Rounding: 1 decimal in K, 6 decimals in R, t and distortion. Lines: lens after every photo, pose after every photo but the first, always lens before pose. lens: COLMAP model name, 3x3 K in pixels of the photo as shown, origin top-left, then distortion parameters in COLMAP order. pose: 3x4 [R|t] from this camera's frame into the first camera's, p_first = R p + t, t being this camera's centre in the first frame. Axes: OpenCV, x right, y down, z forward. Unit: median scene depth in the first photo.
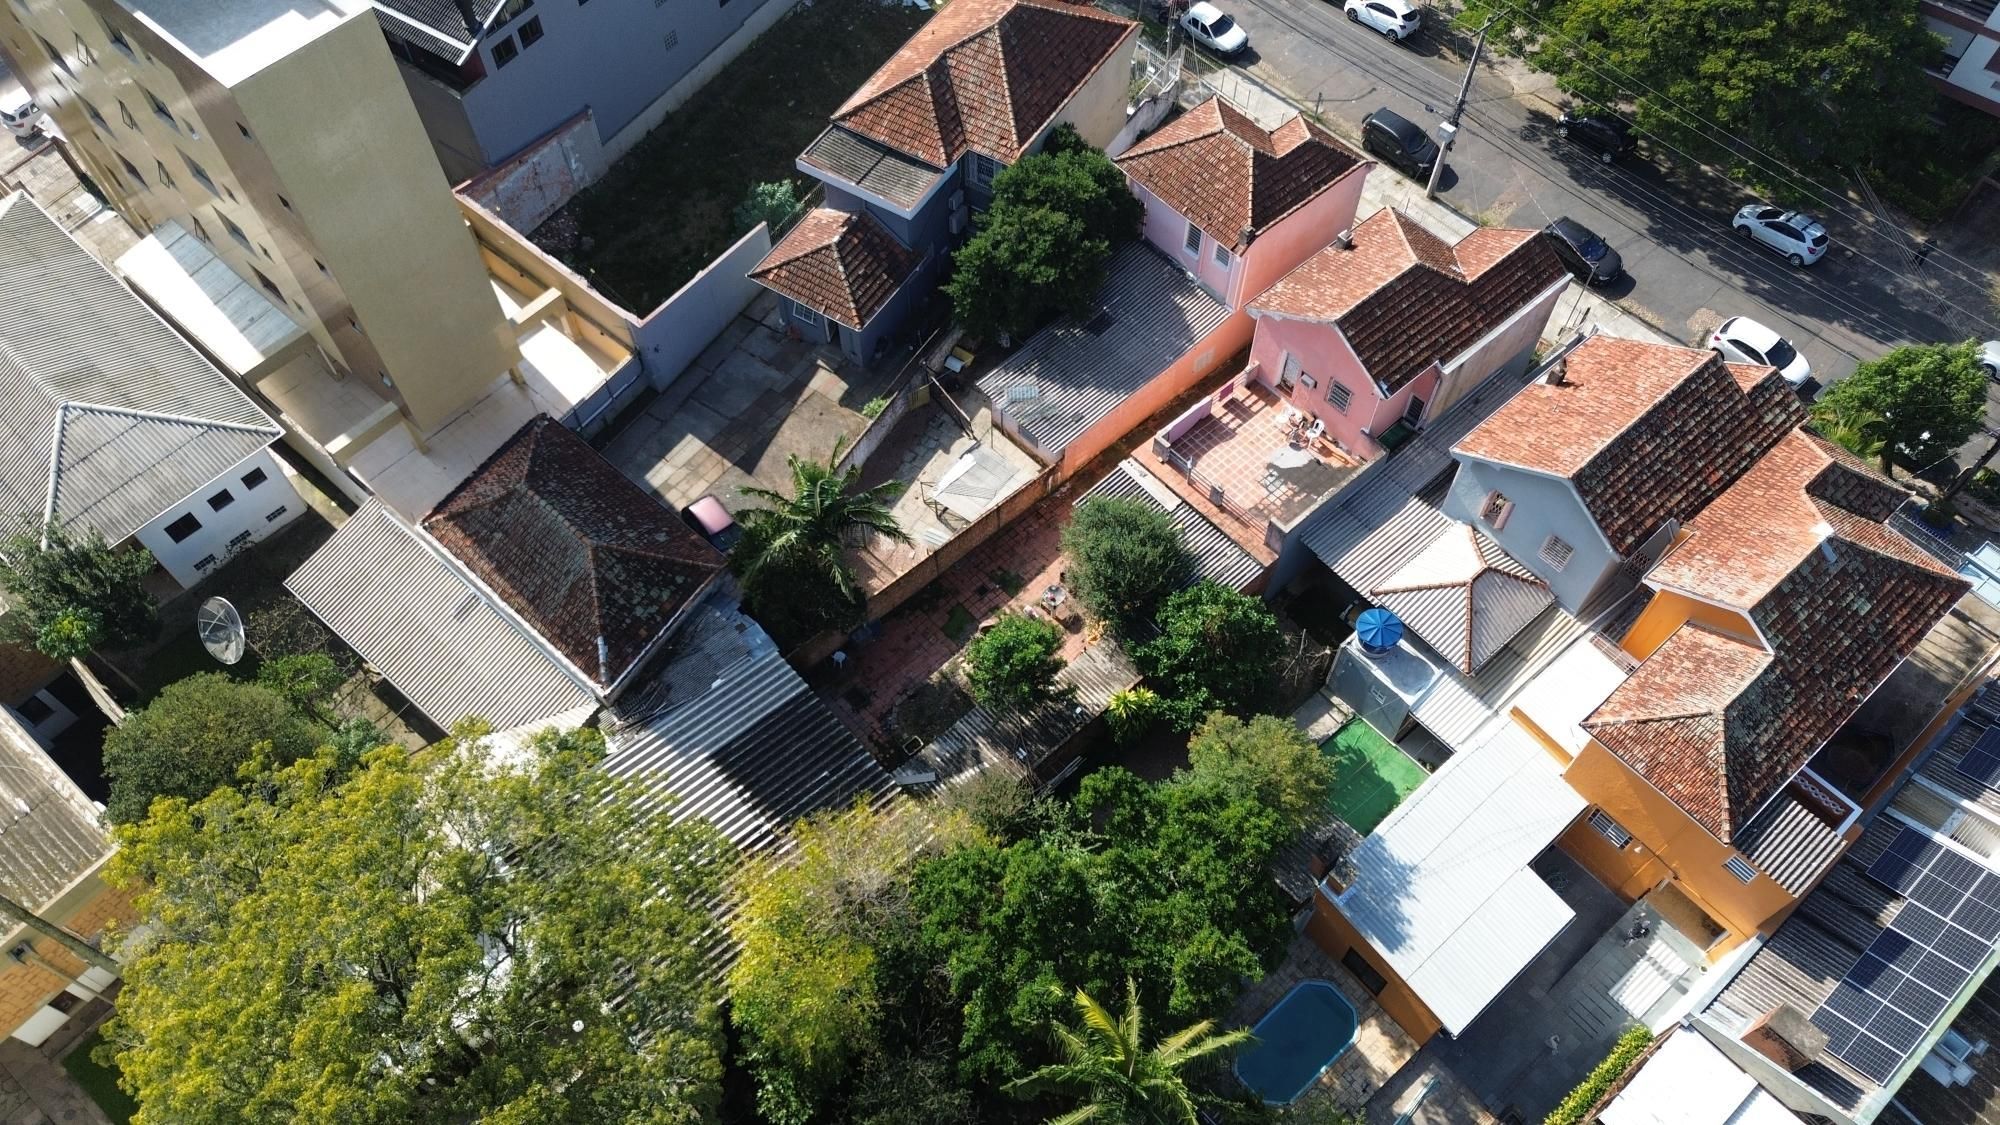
lens RADIAL K [[1418.7, 0, 1003.3], [0, 1418.7, 561.8], [0, 0, 1]] dist [0.054528, -0.042973]
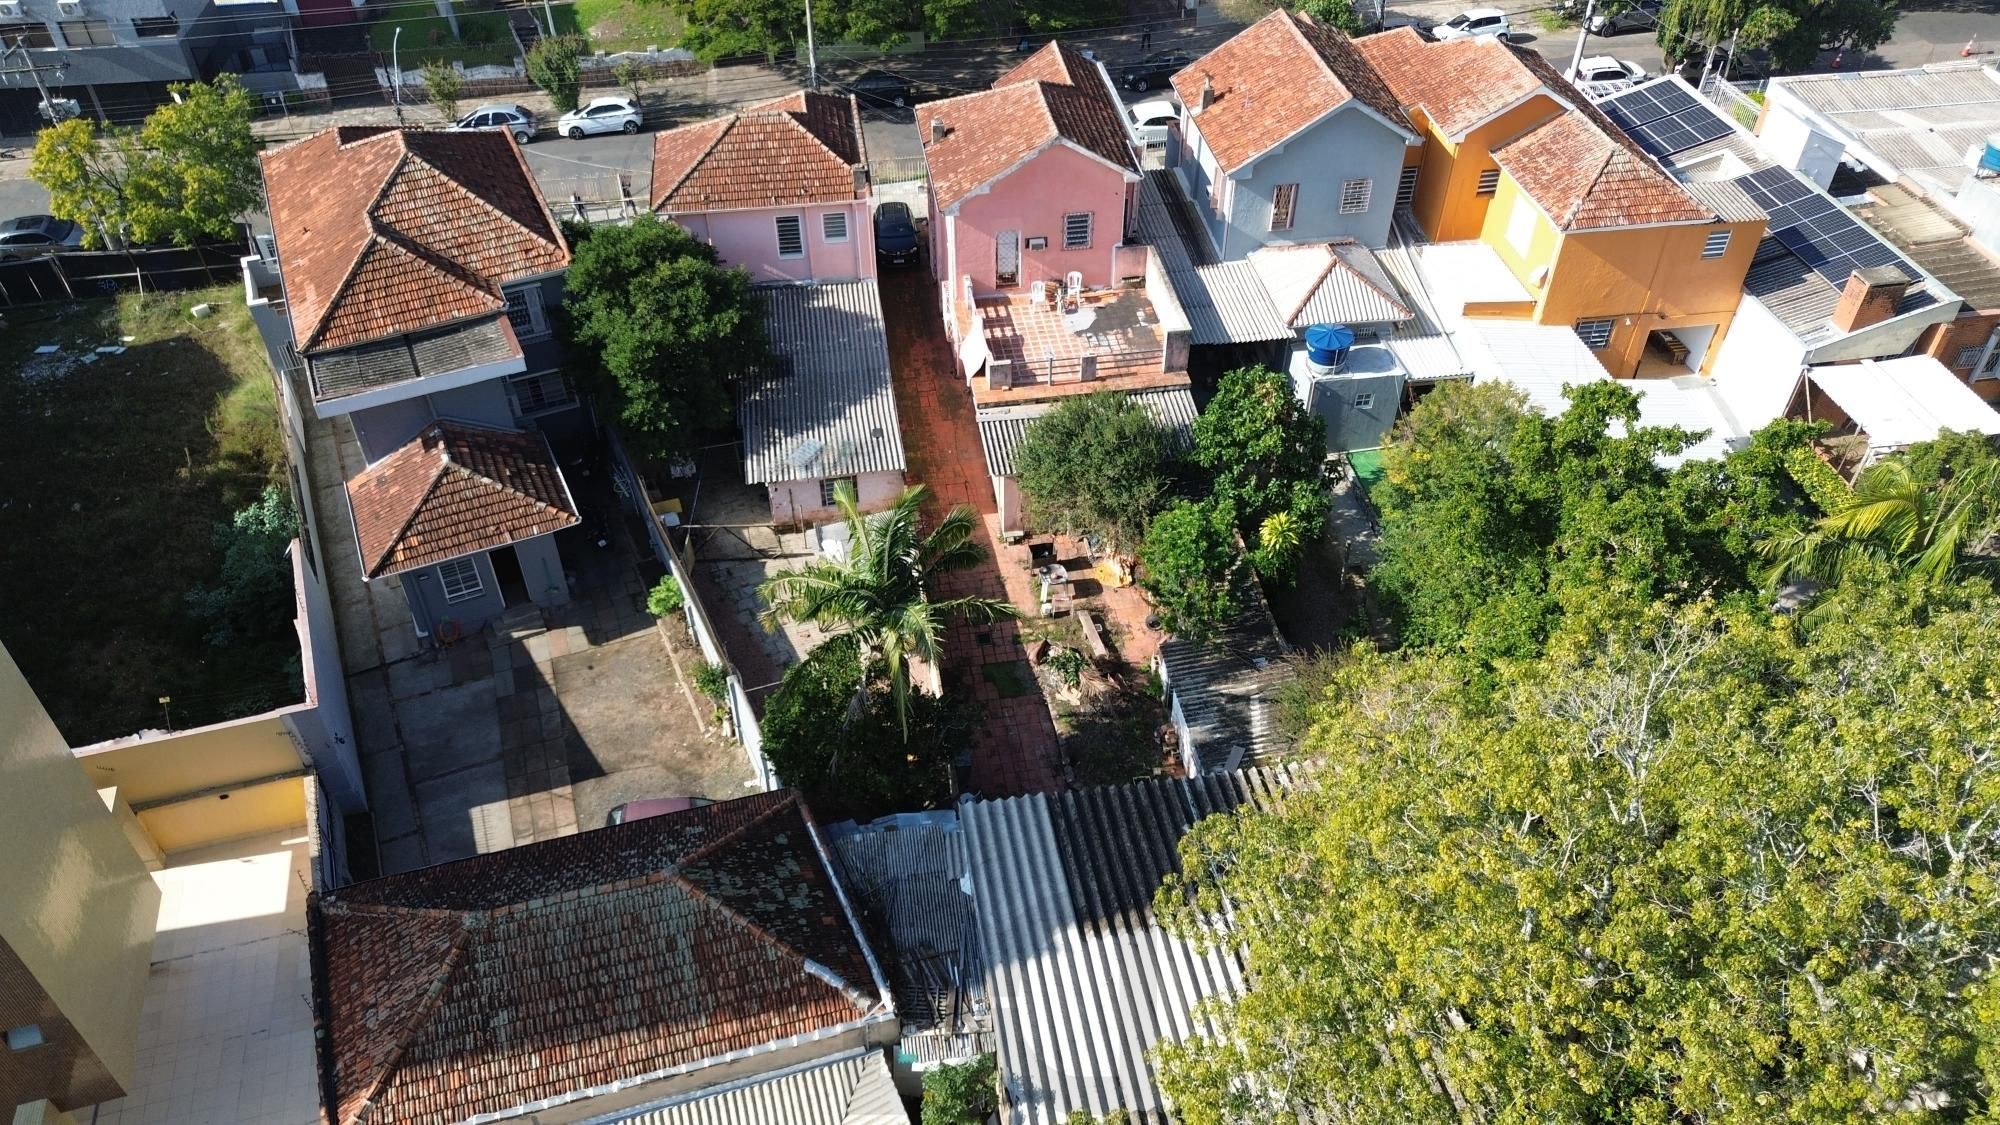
lens RADIAL K [[1427.0, 0, 1001.5], [0, 1427.0, 556.6], [0, 0, 1]] dist [0.068148, -0.059360]
pose [[0.536625, -0.547964, 0.641692, -0.499732], [0.705955, 0.708112, 0.014316, -0.015530], [-0.462235, 0.445323, 0.766829, 0.408563]]
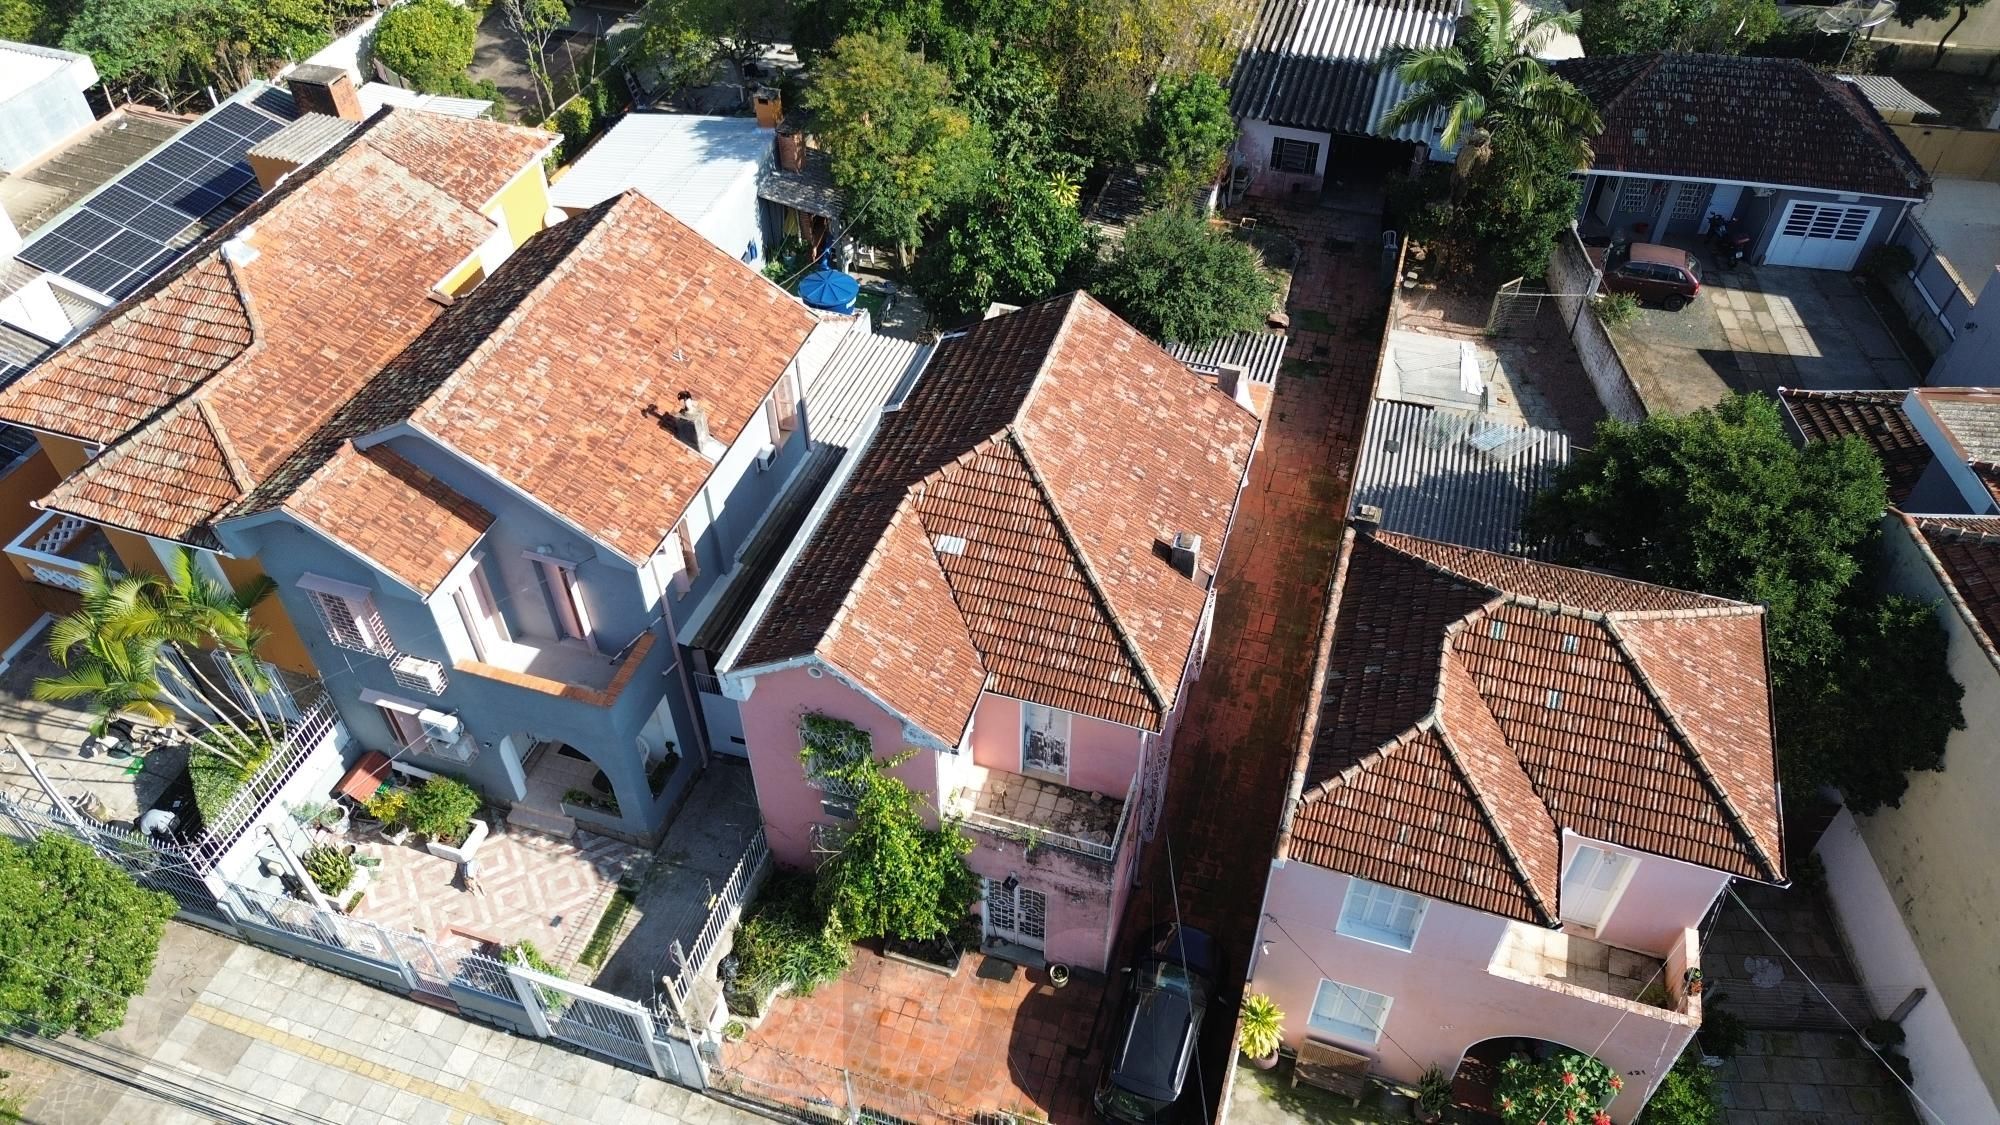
lens RADIAL K [[1418.7, 0, 1003.3], [0, 1418.7, 561.8], [0, 0, 1]] dist [0.054528, -0.042973]
pose [[-0.853470, 0.375078, -0.361808, 0.476776], [-0.432182, -0.121449, 0.893571, -0.638056], [0.291218, 0.919003, 0.265755, 0.892614]]
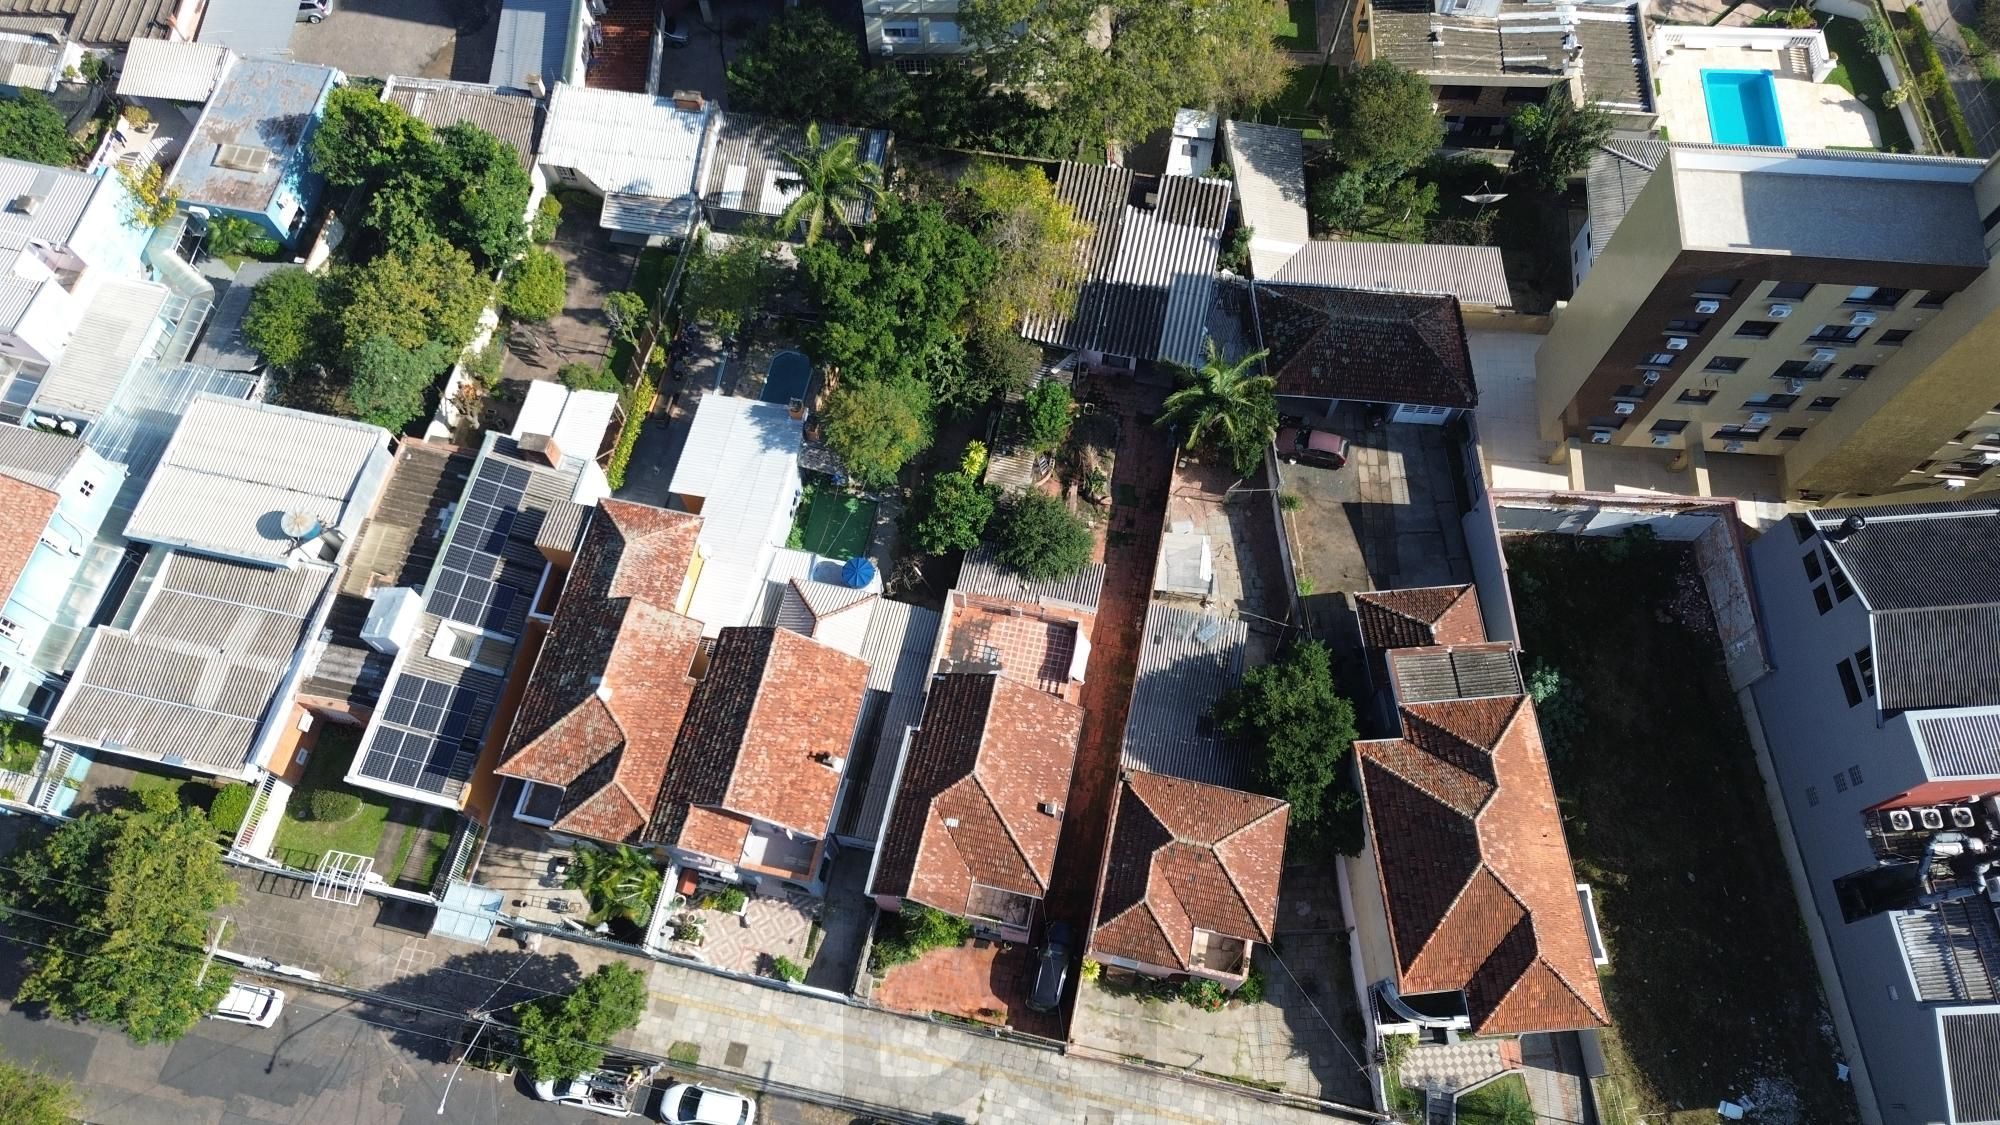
lens RADIAL K [[1424.1, 0, 1003.0], [0, 1424.1, 557.7], [0, 0, 1]] dist [0.053628, -0.033387]
pose [[-0.800544, 0.553165, -0.230516, 0.431286], [-0.498835, -0.401932, 0.767863, -1.014795], [0.332103, 0.729698, 0.597702, 0.188359]]
